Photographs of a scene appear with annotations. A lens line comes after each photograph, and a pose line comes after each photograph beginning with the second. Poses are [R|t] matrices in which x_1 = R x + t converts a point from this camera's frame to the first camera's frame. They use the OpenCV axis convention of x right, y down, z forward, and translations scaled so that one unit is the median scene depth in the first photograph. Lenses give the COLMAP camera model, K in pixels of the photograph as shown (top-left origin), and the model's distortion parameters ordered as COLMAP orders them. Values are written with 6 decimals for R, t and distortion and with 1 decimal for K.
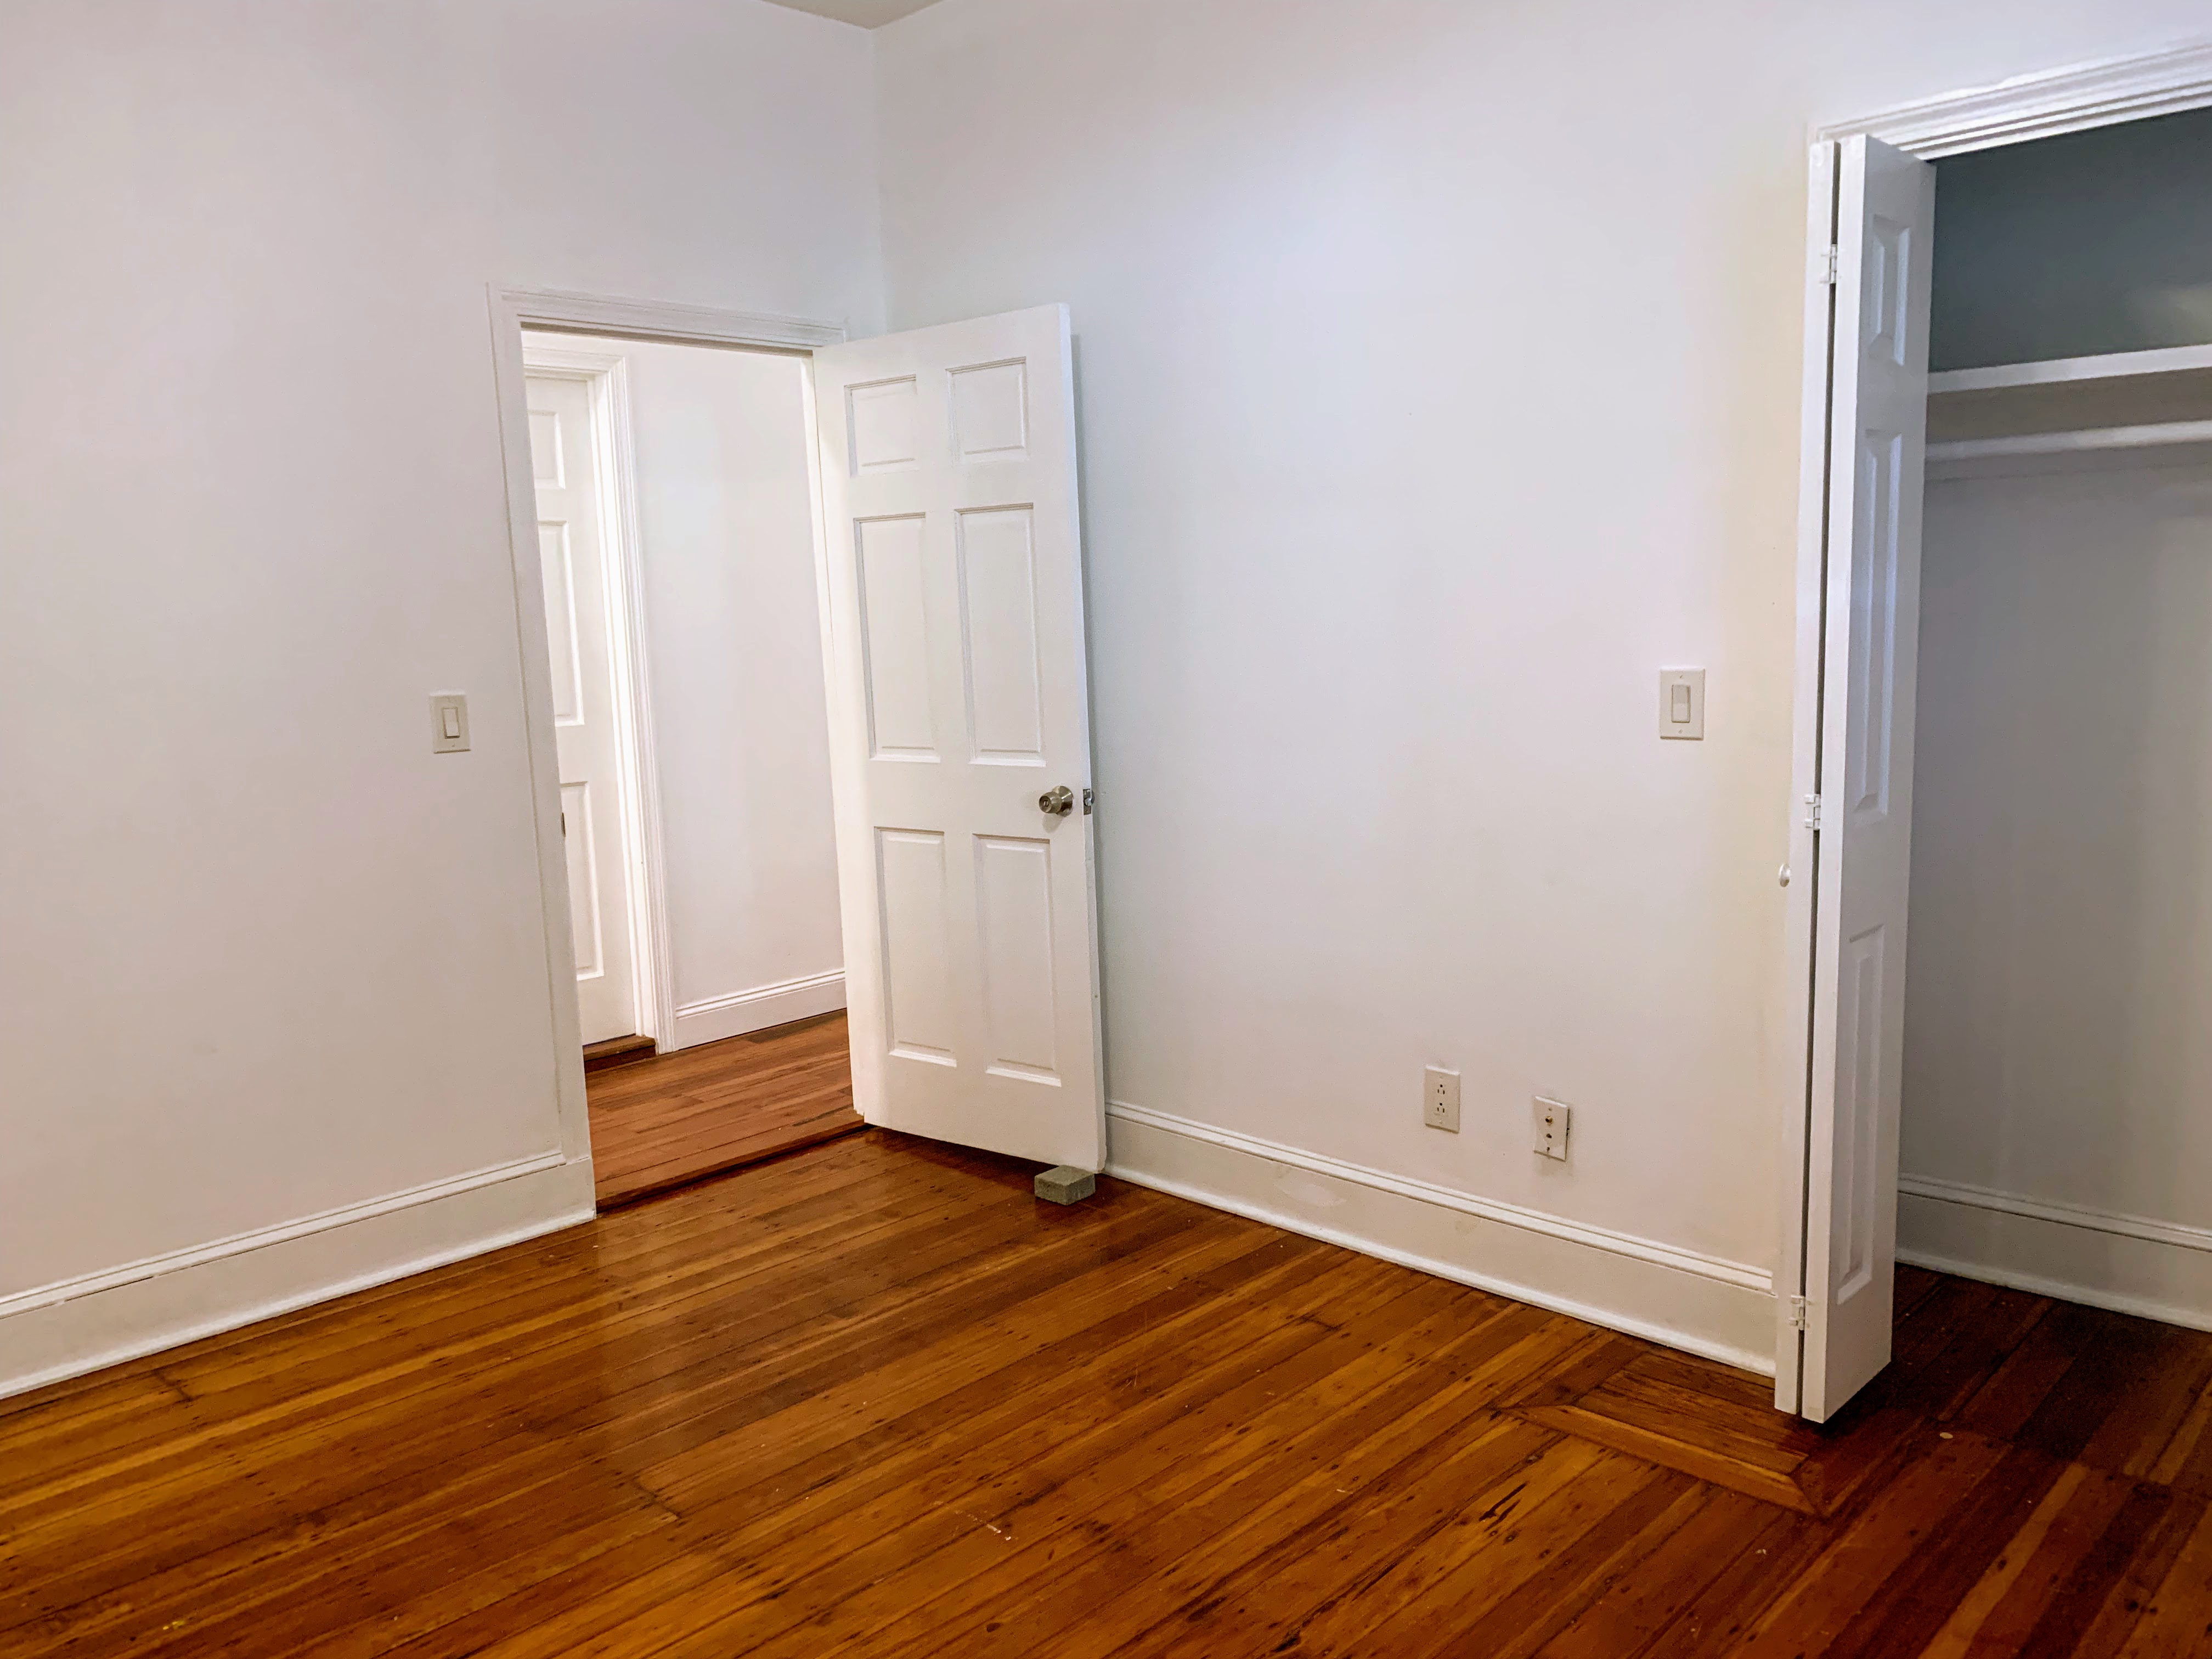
lens RADIAL K [[1699.9, 0, 1087.1], [0, 1699.9, 836.4], [0, 0, 1]] dist [0.005257, -0.004918]
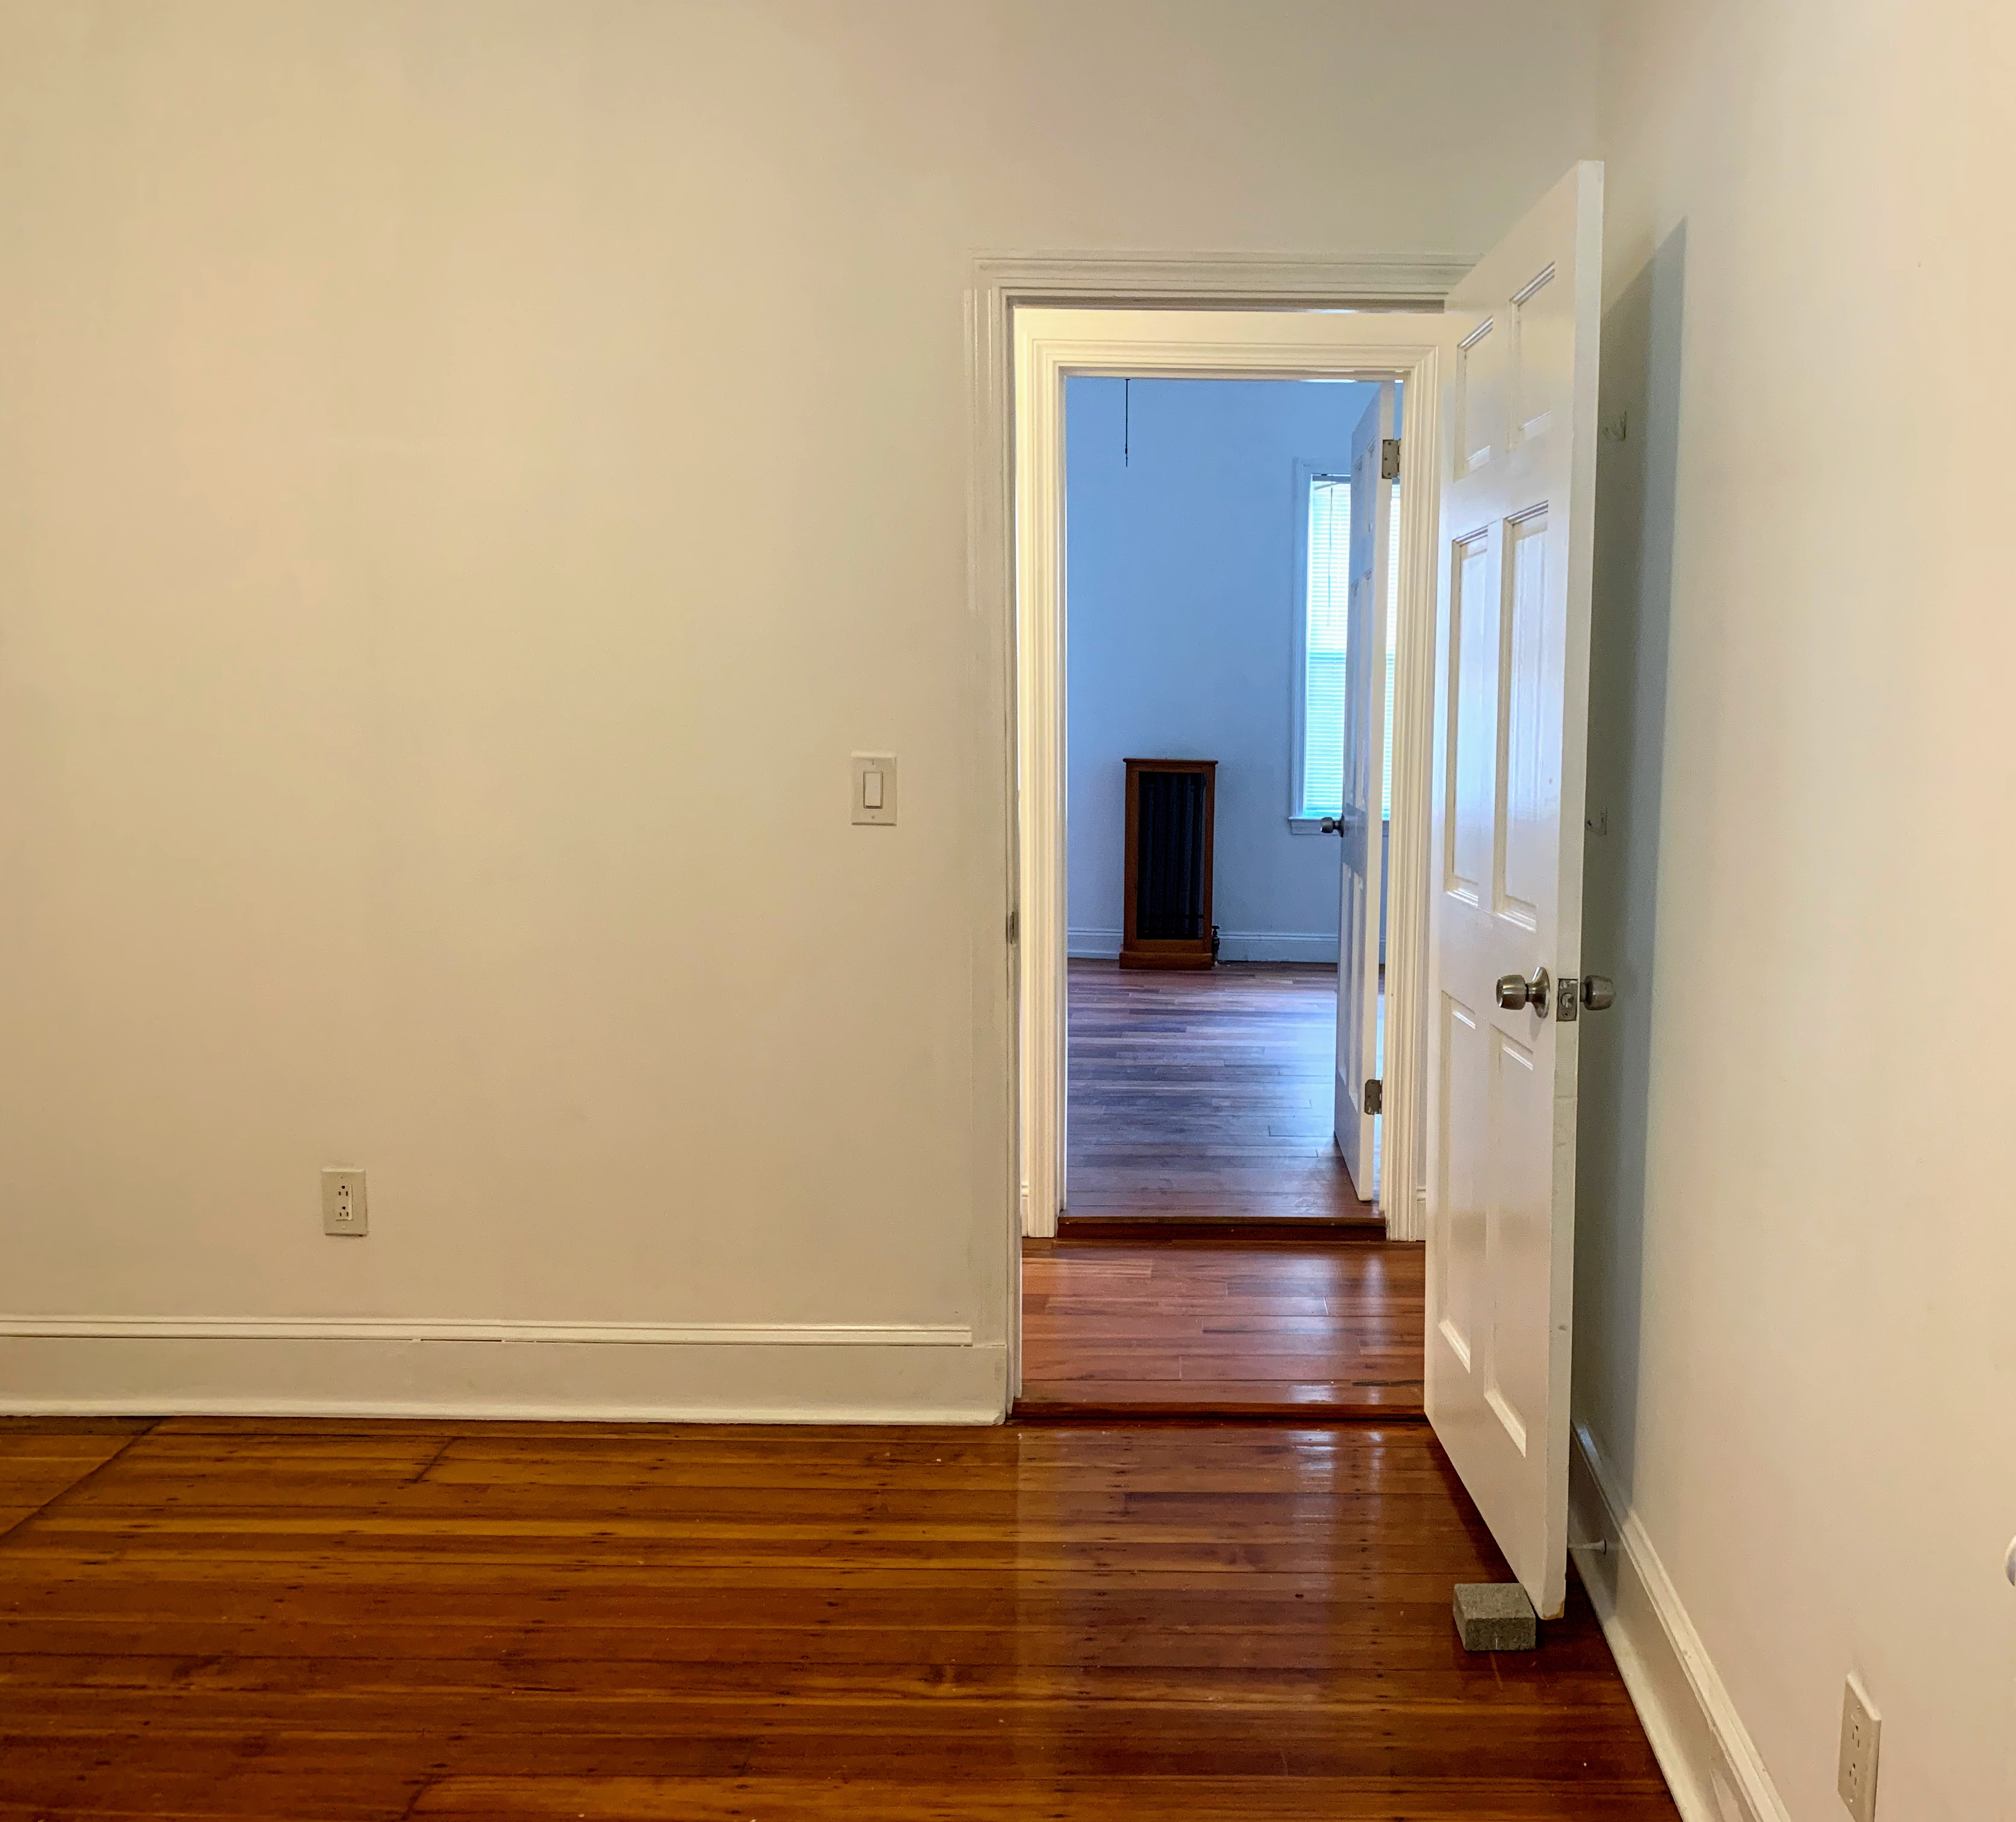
lens RADIAL K [[1883.7, 0, 1006.2], [0, 1883.7, 894.1], [0, 0, 1]] dist [0.005307, -0.000283]
pose [[0.695032, 0.116725, -0.709441, 0.382794], [-0.127321, 0.991120, 0.038335, -0.068449], [0.707616, 0.063682, 0.703722, 0.457536]]
